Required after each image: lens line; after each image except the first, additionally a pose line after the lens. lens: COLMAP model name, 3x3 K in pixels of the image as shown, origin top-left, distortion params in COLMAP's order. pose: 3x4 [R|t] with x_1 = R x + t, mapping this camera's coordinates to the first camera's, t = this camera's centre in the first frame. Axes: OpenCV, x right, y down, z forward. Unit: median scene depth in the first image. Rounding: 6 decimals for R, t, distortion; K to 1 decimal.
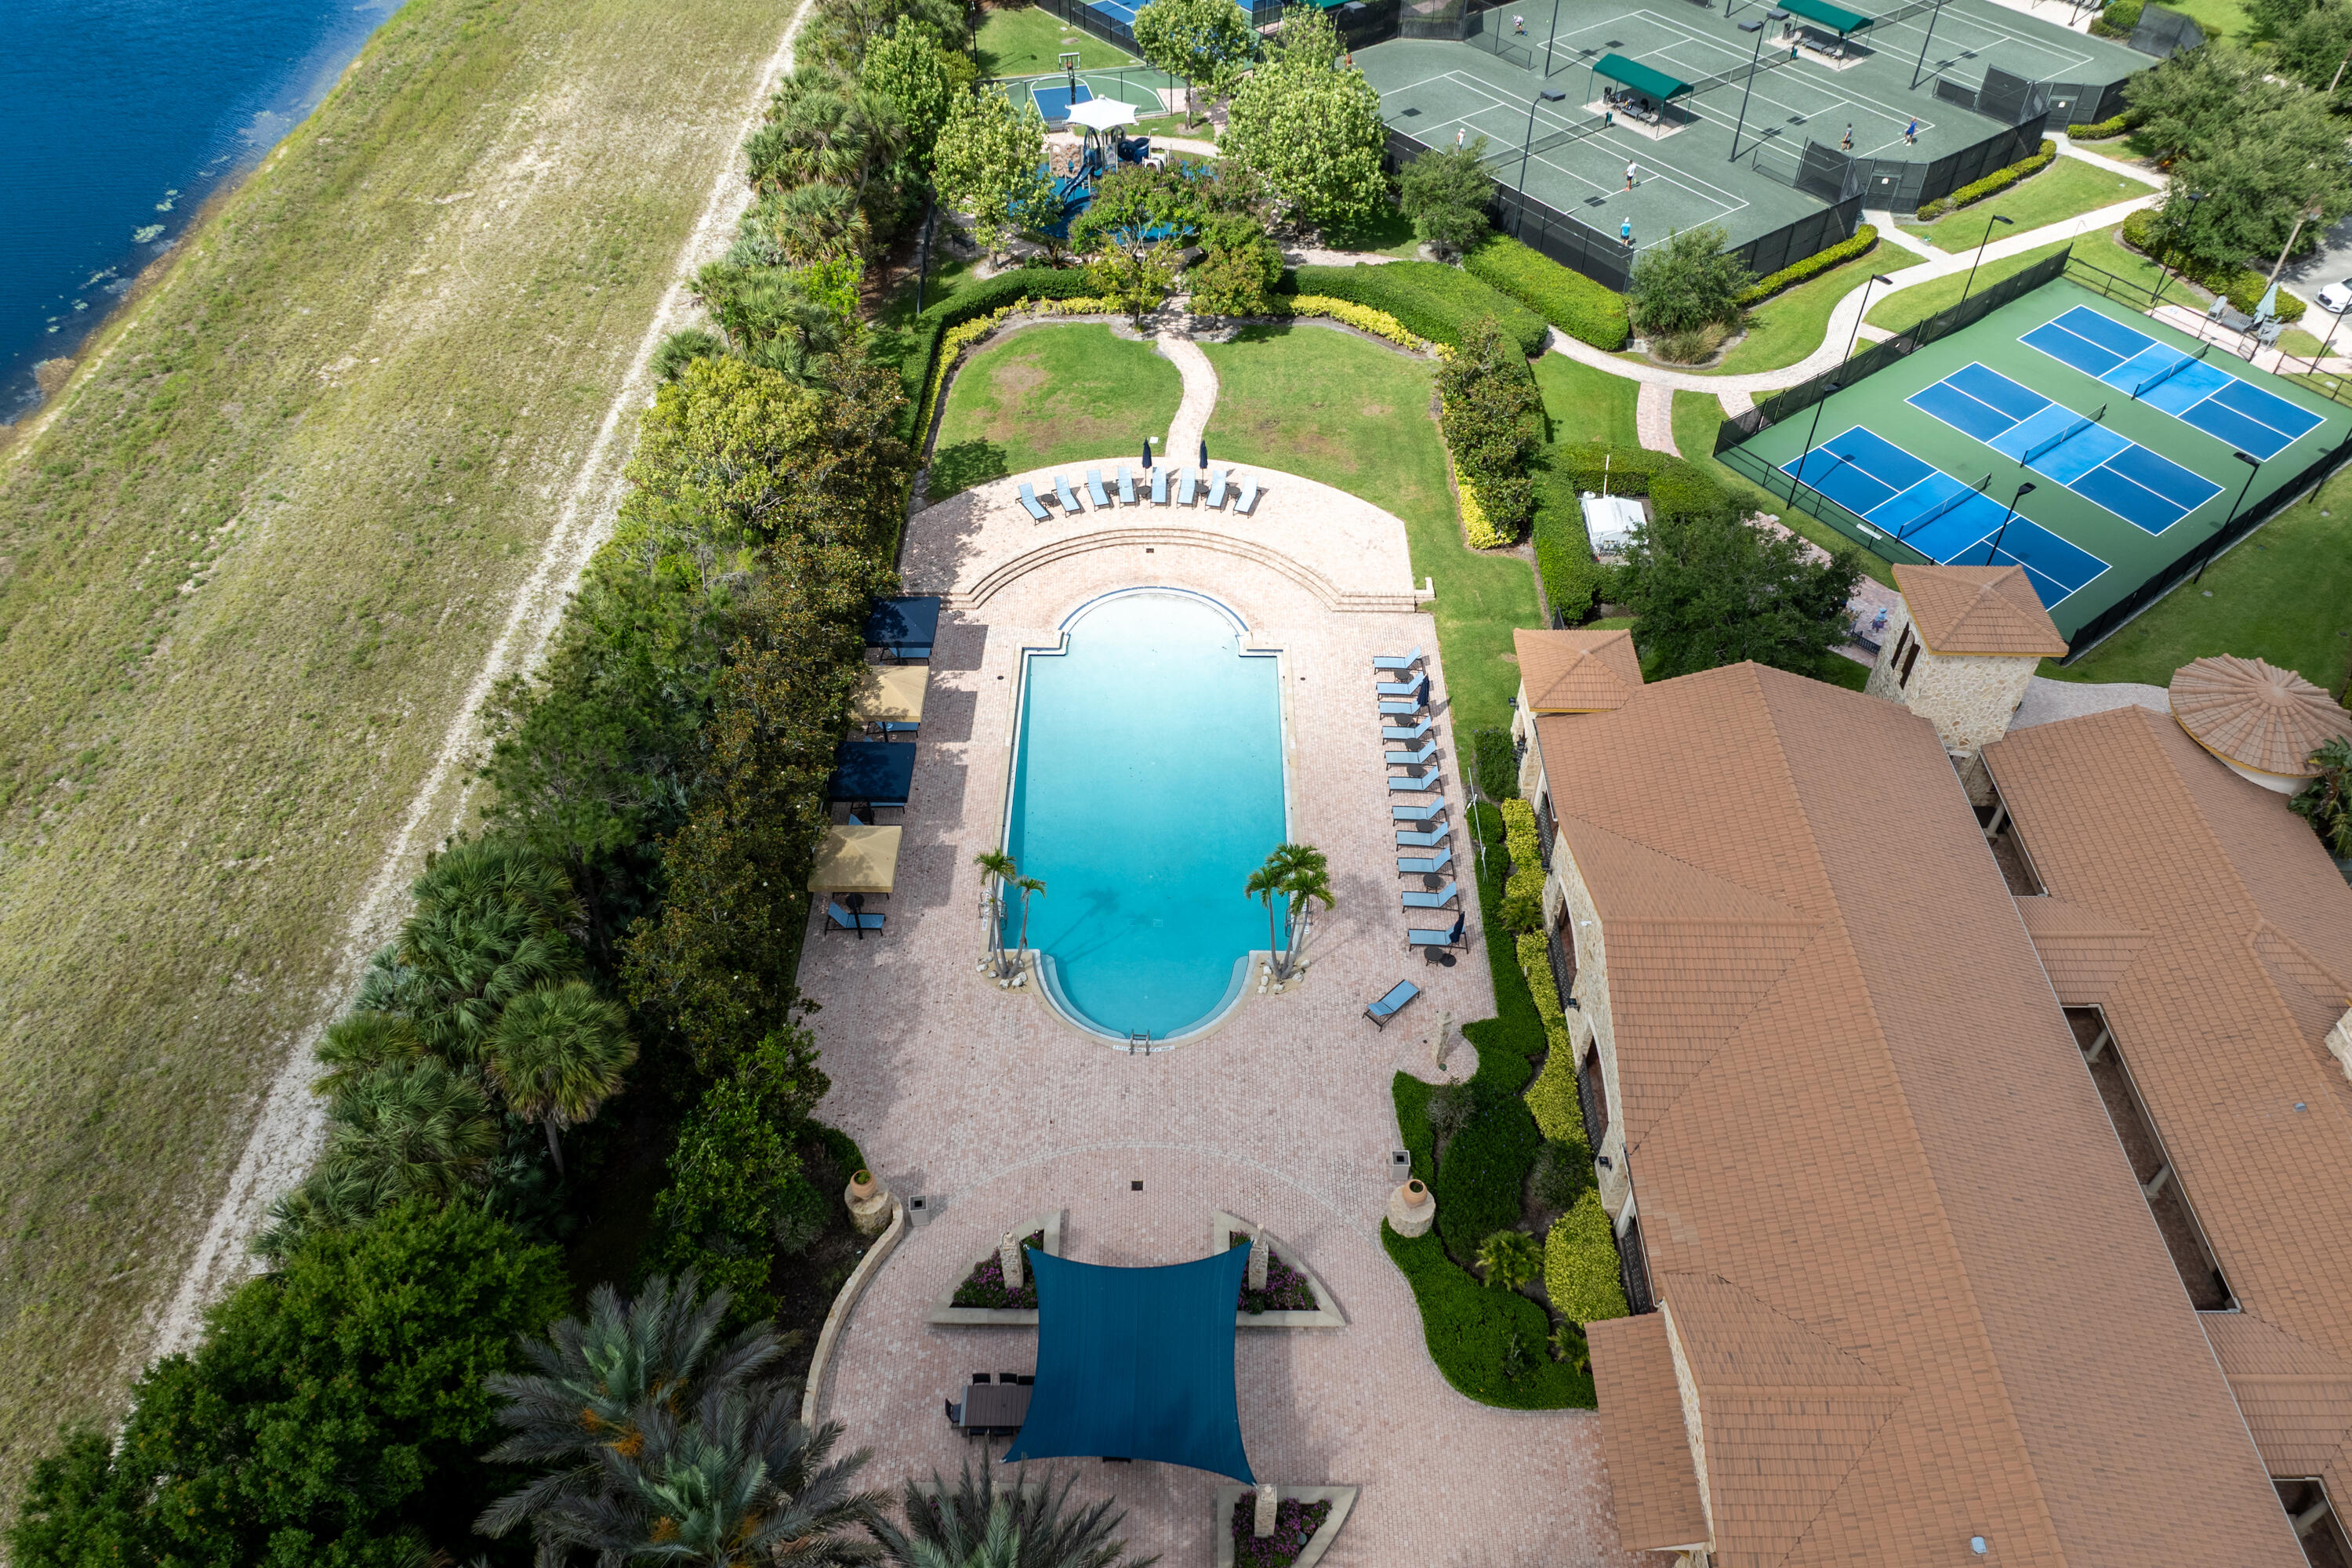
lens RADIAL K [[1652.9, 0, 1161.3], [0, 1652.9, 836.9], [0, 0, 1]] dist [-0.033659, 0.003294]
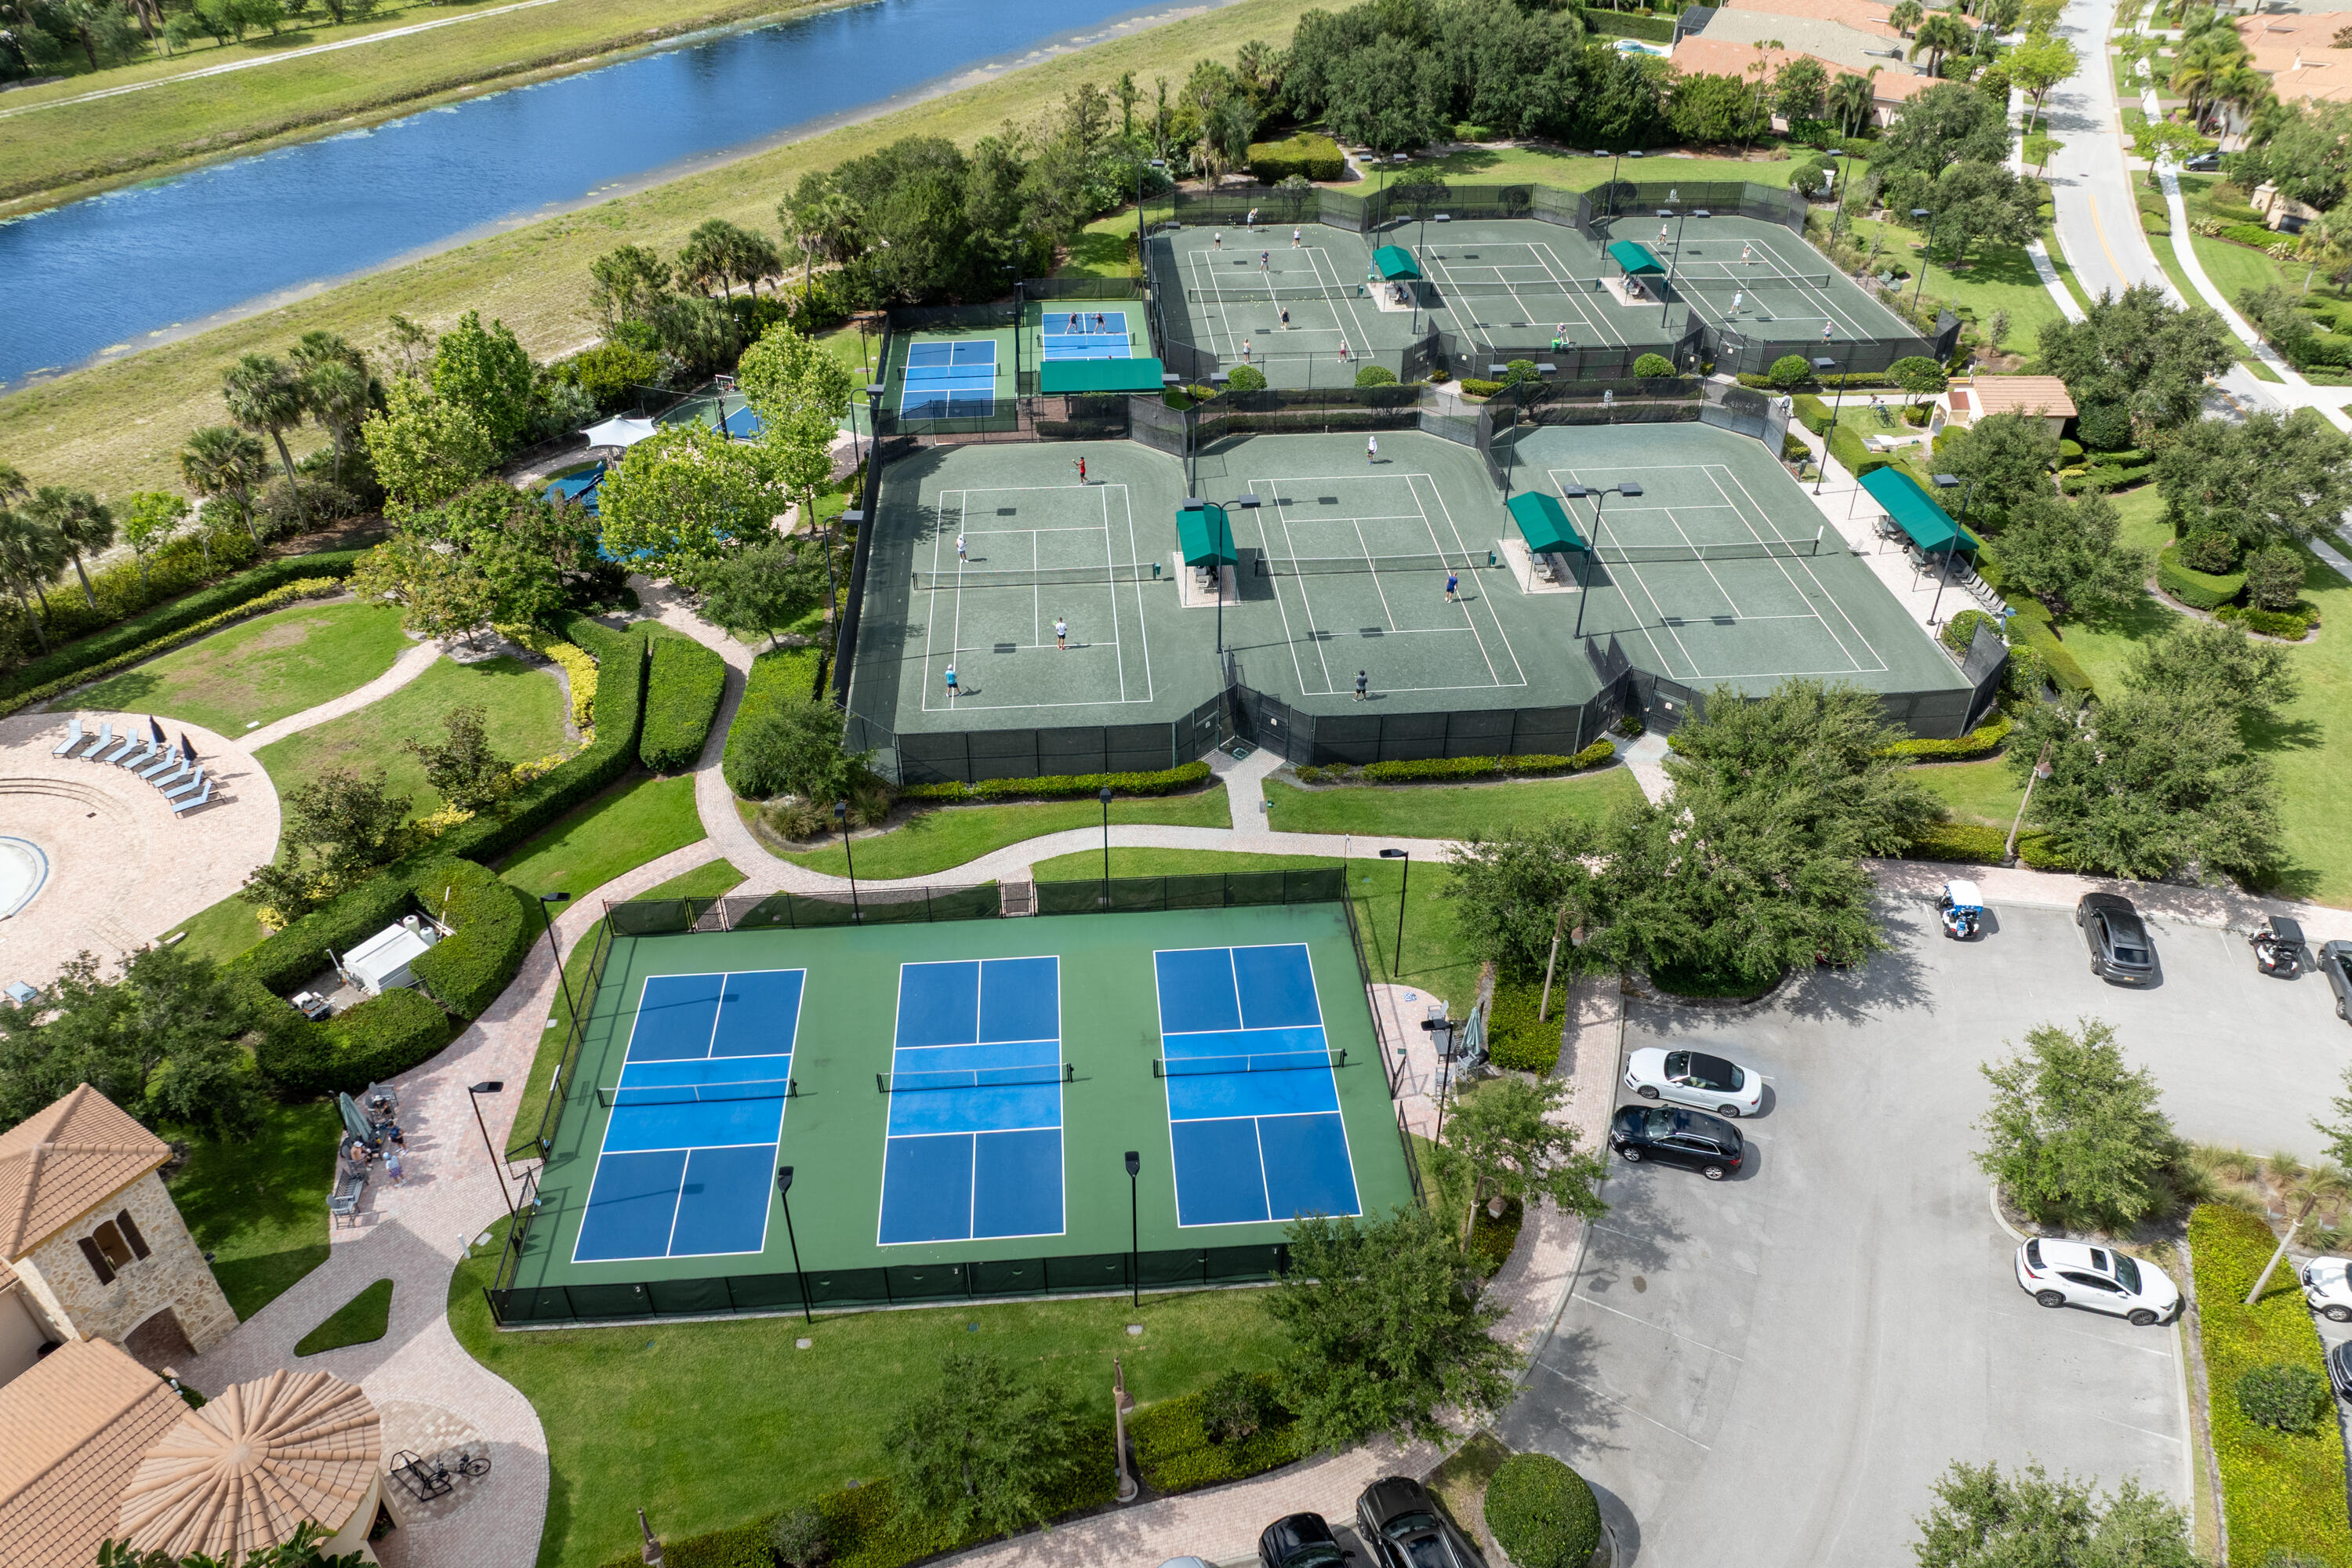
lens RADIAL K [[1655.8, 0, 1176.0], [0, 1655.8, 784.0], [0, 0, 1]] dist [-0.039263, 0.007361]
pose [[0.841837, 0.319140, -0.435271, 0.848814], [-0.393143, 0.915122, -0.089394, -0.311400], [0.369797, 0.246378, 0.895850, 0.286443]]
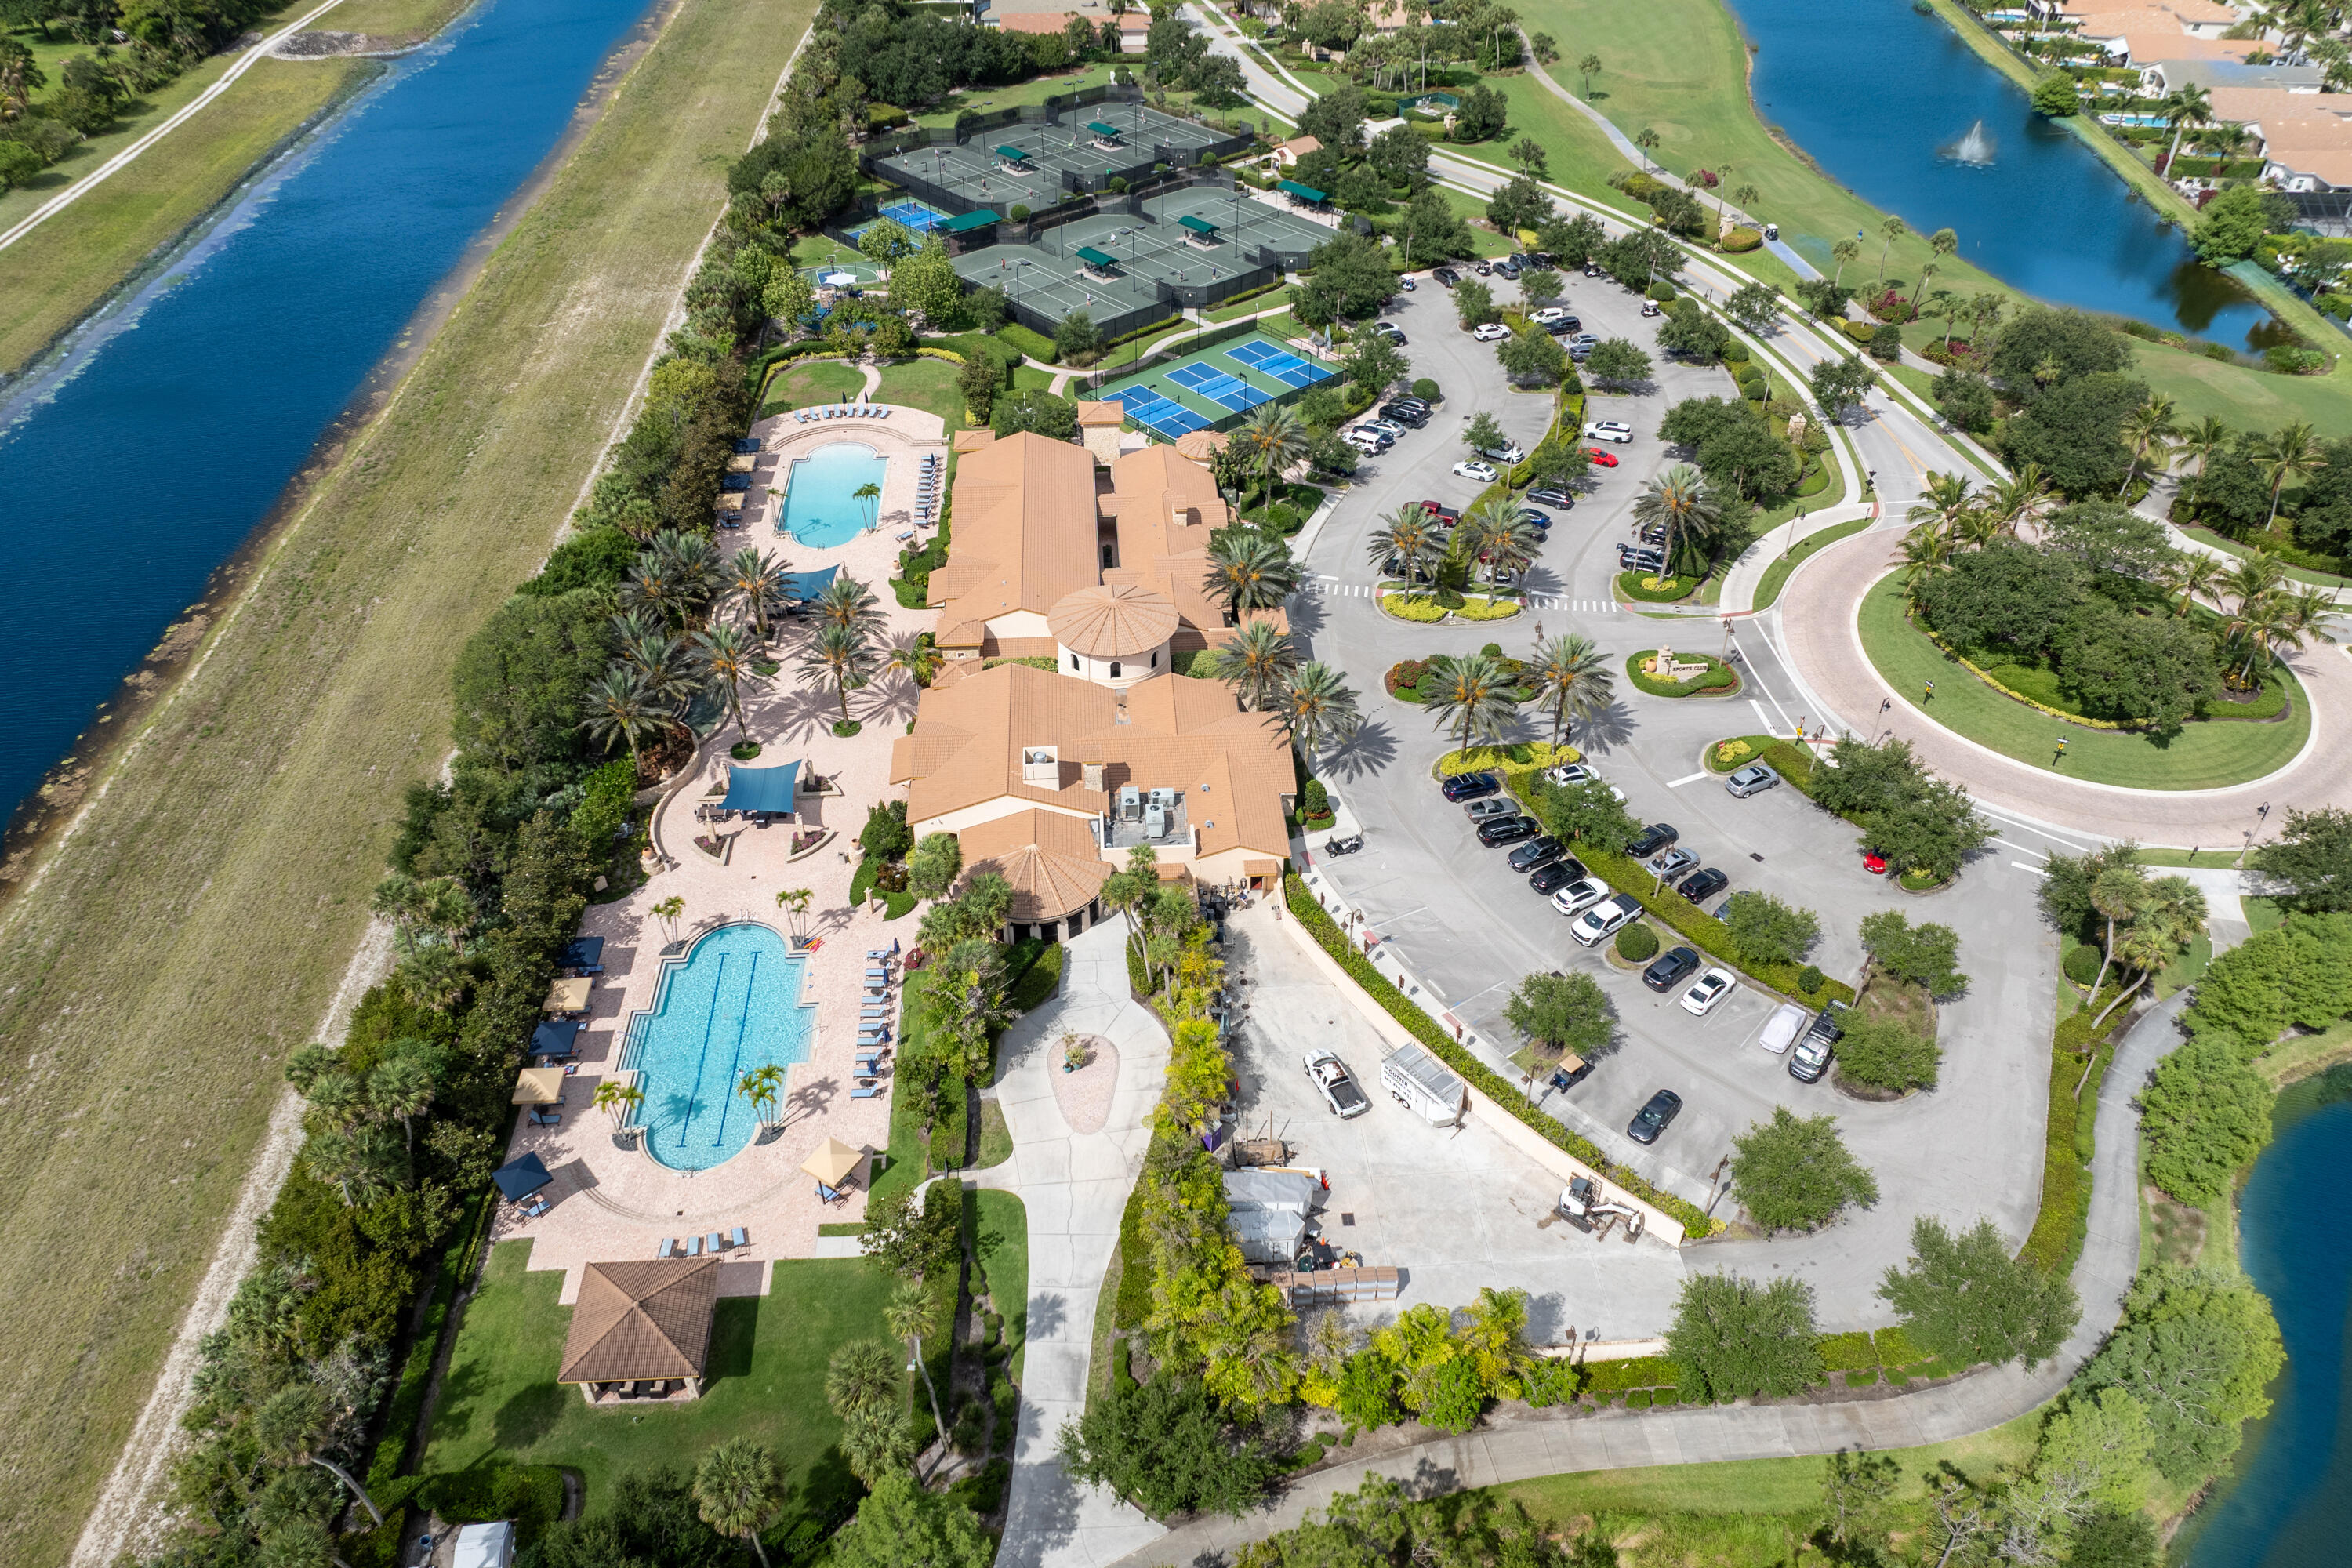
lens RADIAL K [[1655.8, 0, 1176.0], [0, 1655.8, 784.0], [0, 0, 1]] dist [-0.039263, 0.007361]
pose [[0.997069, -0.045825, 0.061271, 0.281982], [0.054125, 0.988456, -0.141510, 0.661959], [-0.054079, 0.144412, 0.988039, -1.303114]]
